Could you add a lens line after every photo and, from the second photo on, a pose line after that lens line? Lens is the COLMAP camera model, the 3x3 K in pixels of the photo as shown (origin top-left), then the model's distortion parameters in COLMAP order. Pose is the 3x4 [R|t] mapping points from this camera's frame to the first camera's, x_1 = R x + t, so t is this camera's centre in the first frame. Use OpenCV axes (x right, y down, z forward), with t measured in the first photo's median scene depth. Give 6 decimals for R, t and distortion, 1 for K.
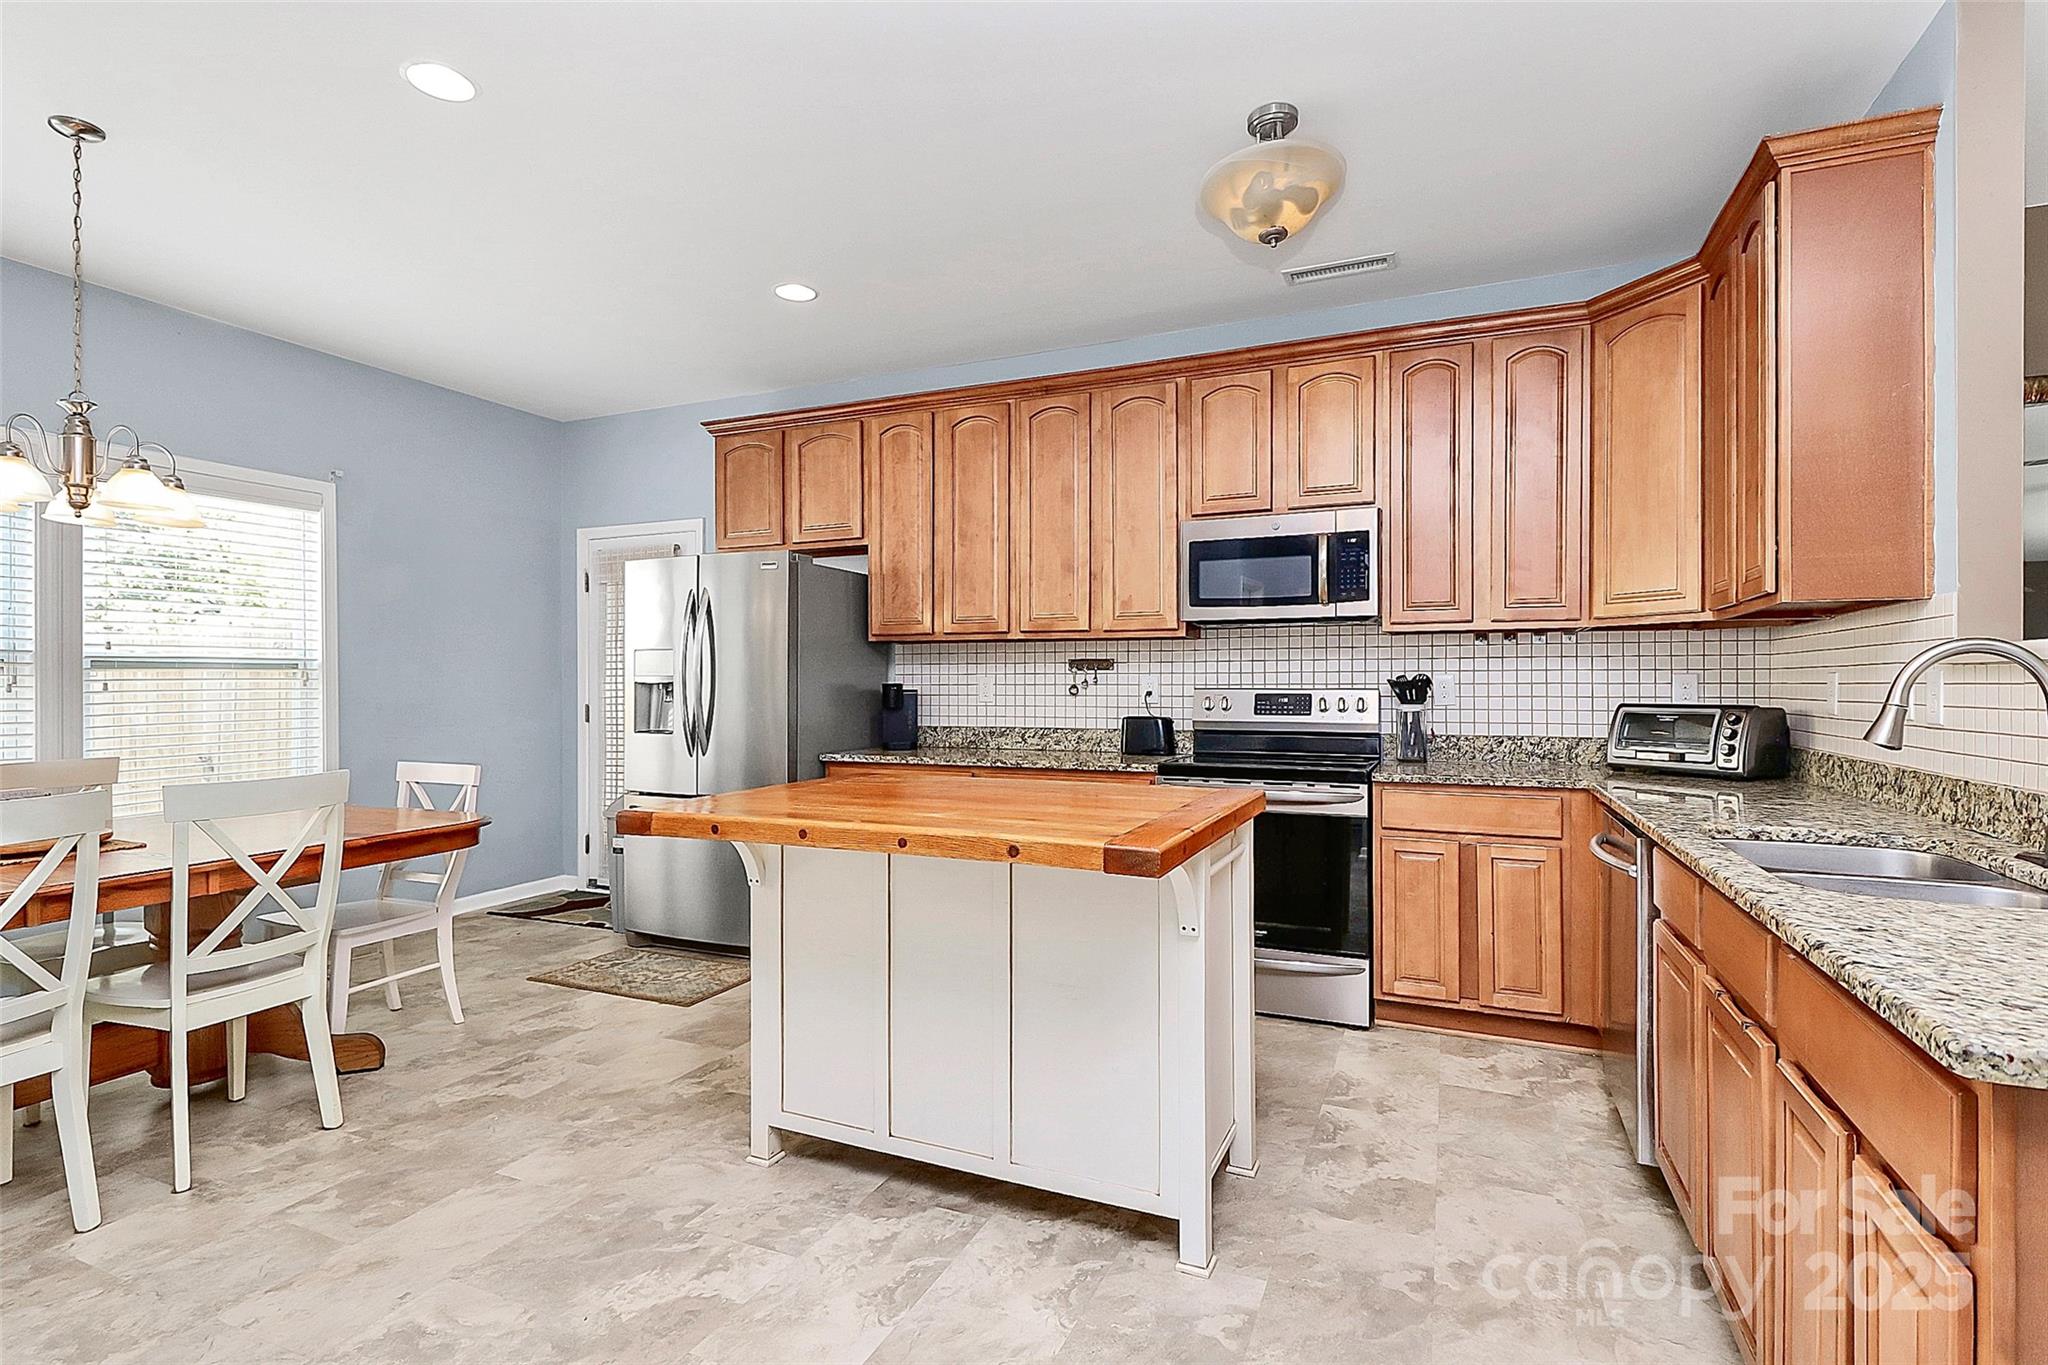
lens RADIAL K [[974.6, 0, 1006.8], [0, 974.6, 682.9], [0, 0, 1]] dist [0.029627, -0.018050]
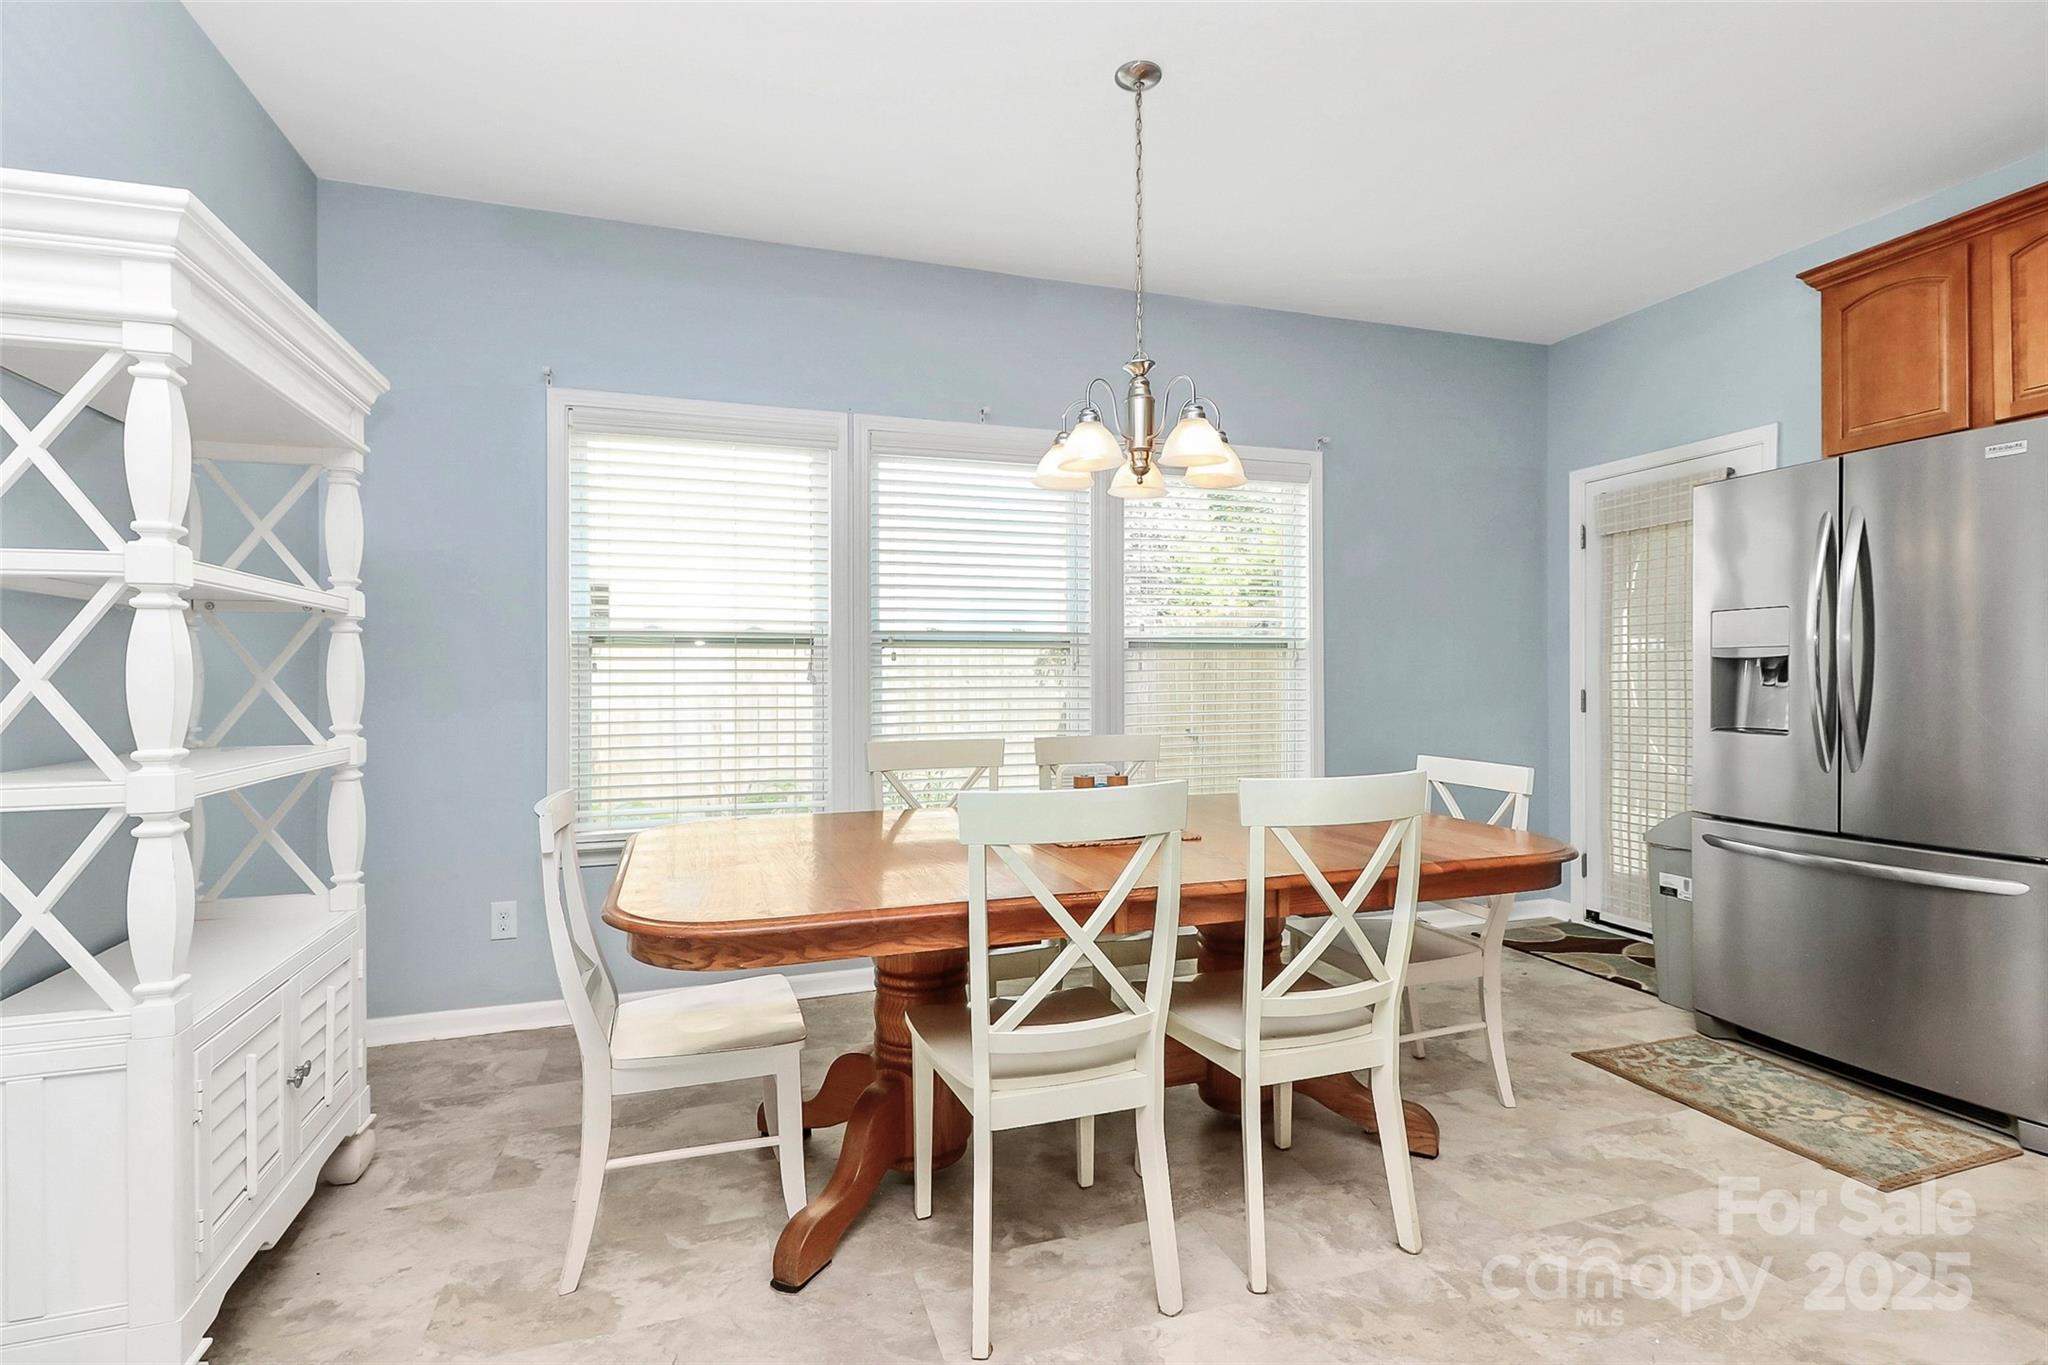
lens RADIAL K [[917.7, 0, 1024.0], [0, 917.7, 682.5], [0, 0, 1]] dist [0.001459, 0.000262]
pose [[0.675850, 0.002822, -0.737034, -0.259603], [0.001309, 0.999986, 0.005029, 0.014953], [0.737038, -0.004363, 0.675837, 0.225329]]
